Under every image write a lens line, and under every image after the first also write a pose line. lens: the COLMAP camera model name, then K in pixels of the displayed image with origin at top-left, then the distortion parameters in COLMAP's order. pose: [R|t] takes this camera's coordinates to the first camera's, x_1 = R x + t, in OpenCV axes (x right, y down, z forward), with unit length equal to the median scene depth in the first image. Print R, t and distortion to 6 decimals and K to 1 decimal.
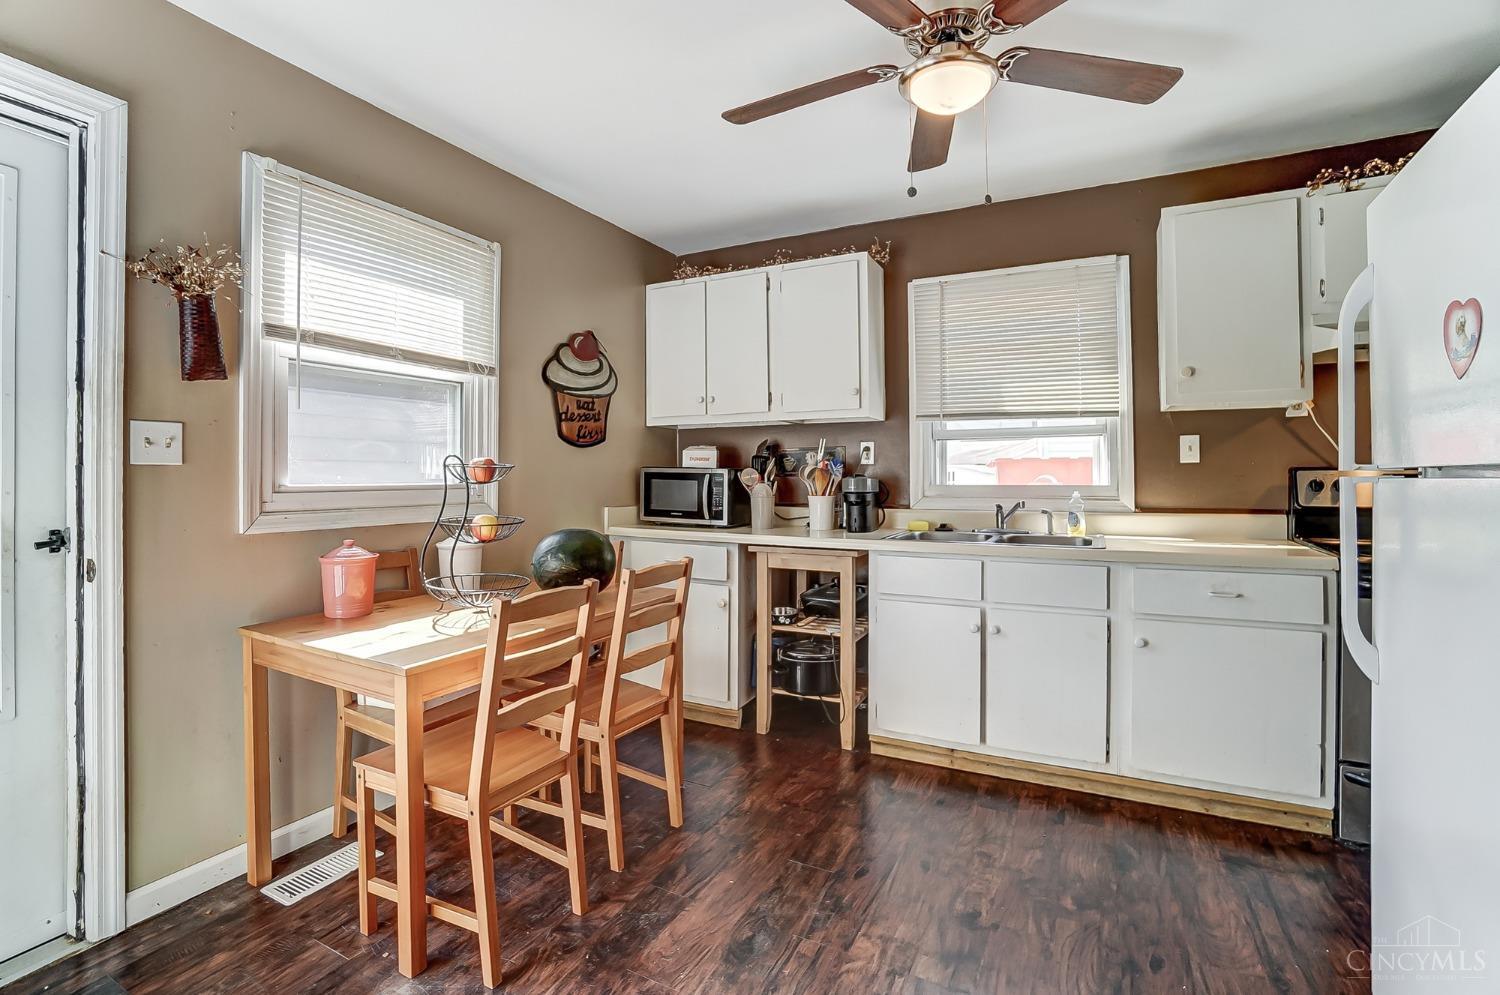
lens RADIAL K [[677.2, 0, 750.4], [0, 677.2, 475.6], [0, 0, 1]] dist [-0.042403, 0.013810]
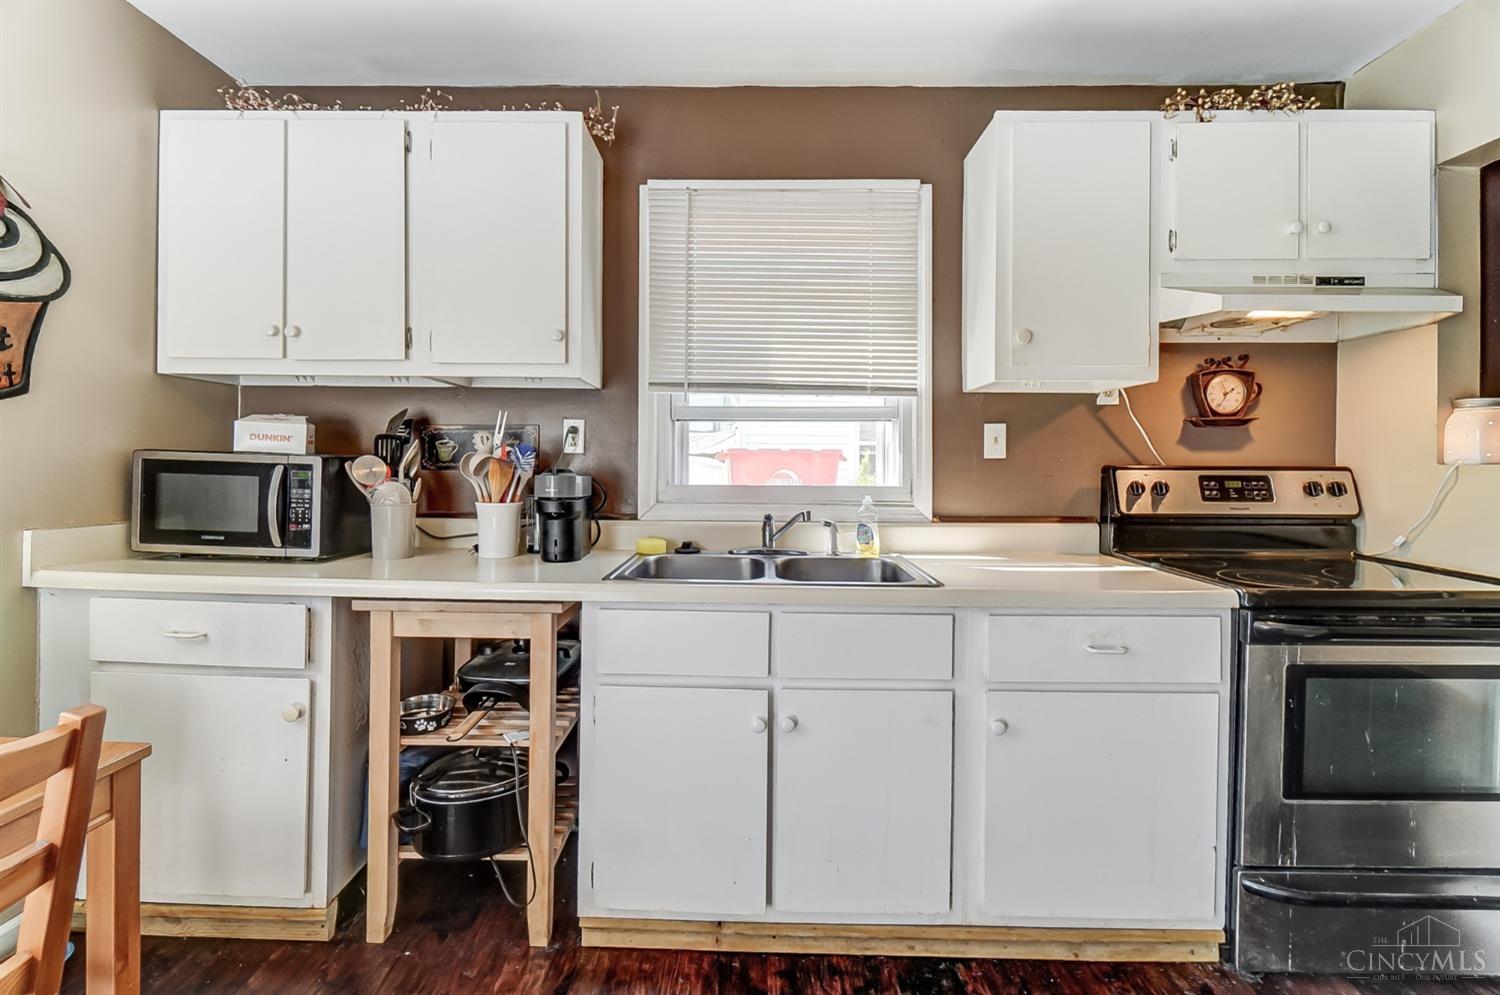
lens RADIAL K [[663.6, 0, 744.0], [0, 663.6, 463.5], [0, 0, 1]] dist [-0.001068, -0.000112]
pose [[0.901018, 0.013687, 0.433567, 0.045481], [-0.011015, 0.999902, -0.008674, -0.002953], [-0.433643, 0.003040, 0.901080, 0.372699]]
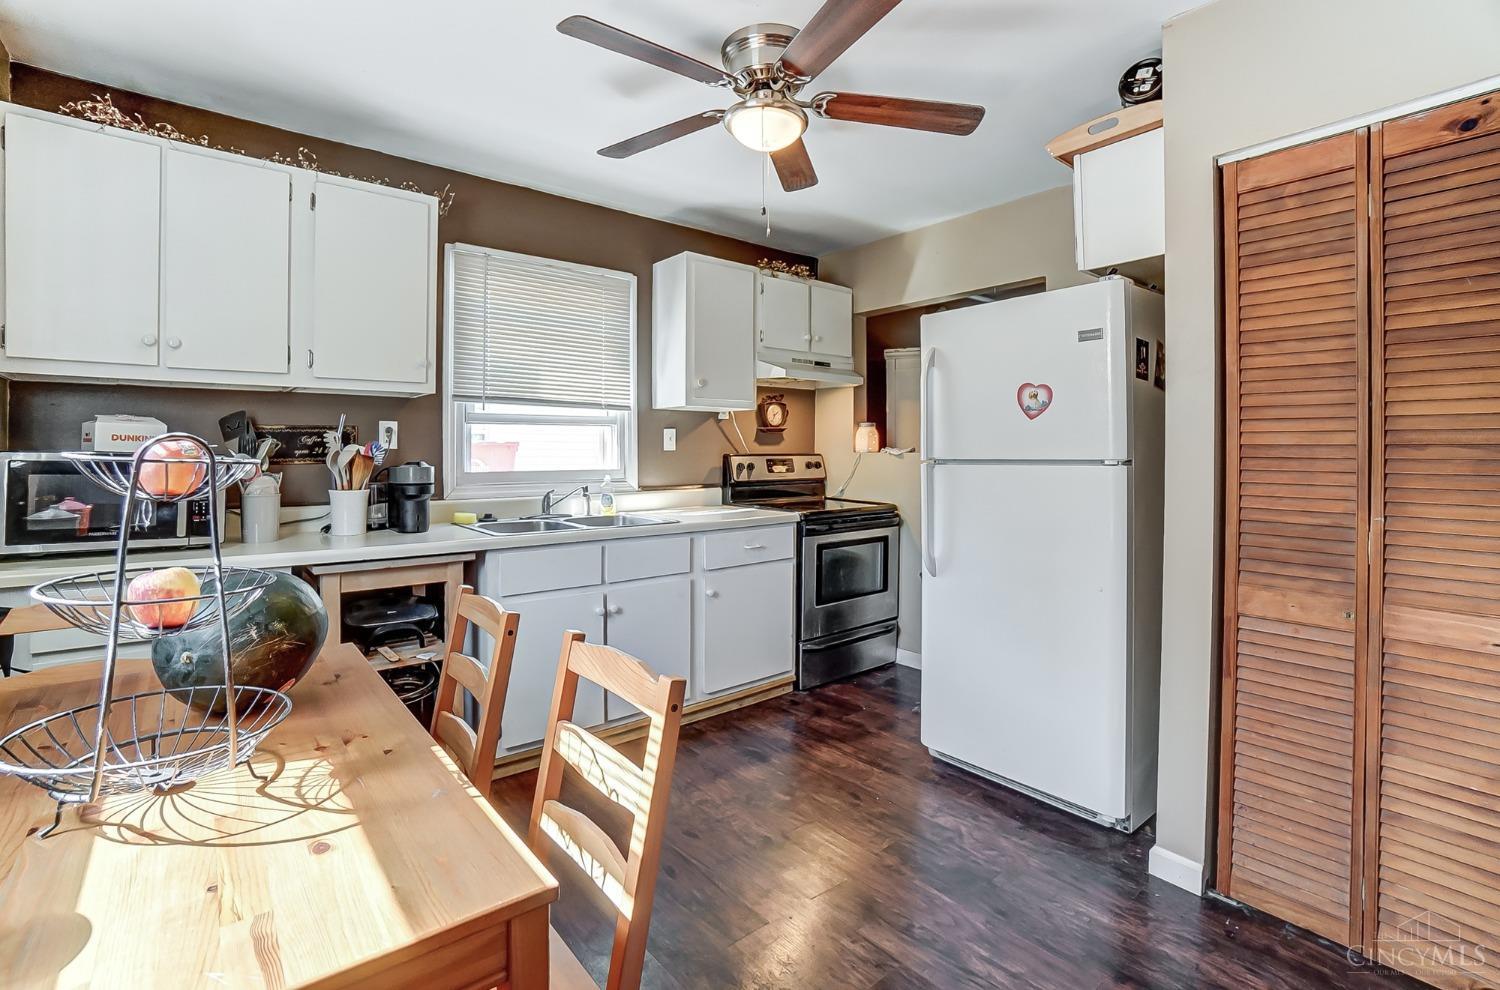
lens RADIAL K [[685.0, 0, 706.9], [0, 685.0, 450.2], [0, 0, 1]] dist [-0.001065, -0.000042]
pose [[0.434774, 0.004824, 0.900527, -0.444912], [0.002564, 0.999975, -0.006595, -0.009664], [-0.900536, 0.005176, 0.434750, 0.318011]]
